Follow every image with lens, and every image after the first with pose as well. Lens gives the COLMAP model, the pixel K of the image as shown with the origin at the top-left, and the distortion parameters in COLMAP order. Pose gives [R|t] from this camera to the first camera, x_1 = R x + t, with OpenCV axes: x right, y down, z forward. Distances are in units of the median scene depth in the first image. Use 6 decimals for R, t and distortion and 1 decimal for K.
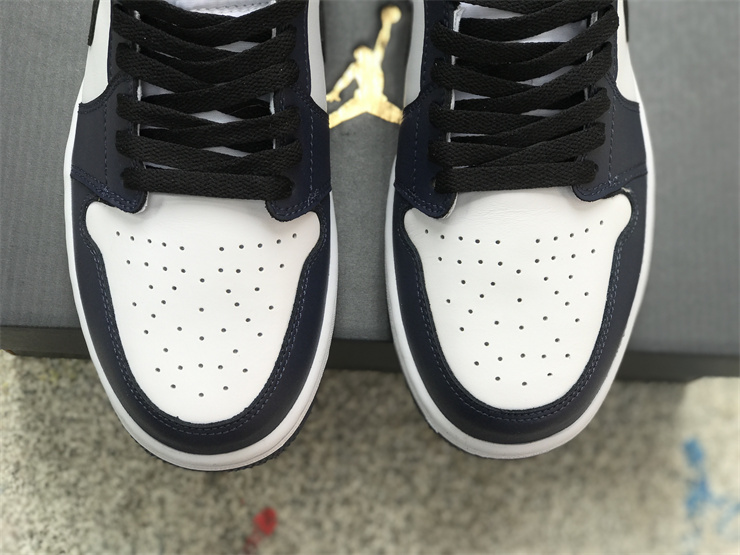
lens RADIAL K [[1311.0, 0, 370.0], [0, 1311.0, 277.5], [0, 0, 1]] dist [-0.023725, 1.025327]
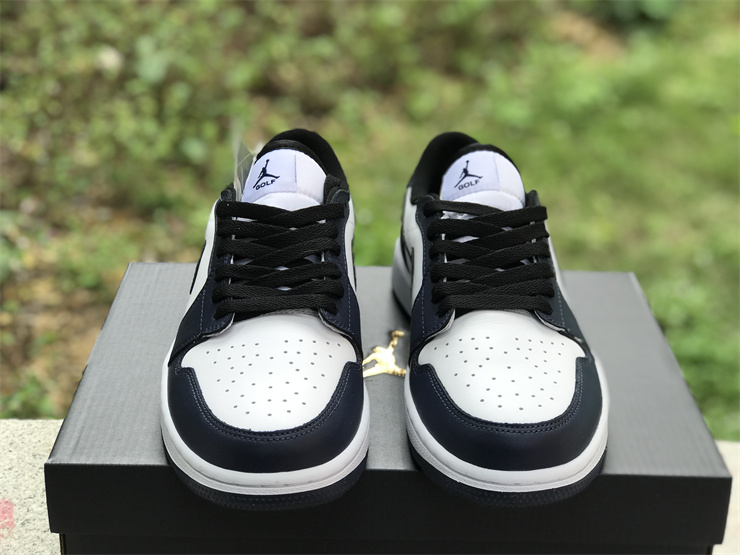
lens RADIAL K [[1311.0, 0, 370.0], [0, 1311.0, 277.5], [0, 0, 1]] dist [-0.023725, 1.025327]
pose [[0.999065, -0.025884, 0.034626, -0.071711], [0.043223, 0.613693, -0.788361, 1.015571], [-0.000844, 0.789120, 0.614238, 0.109422]]
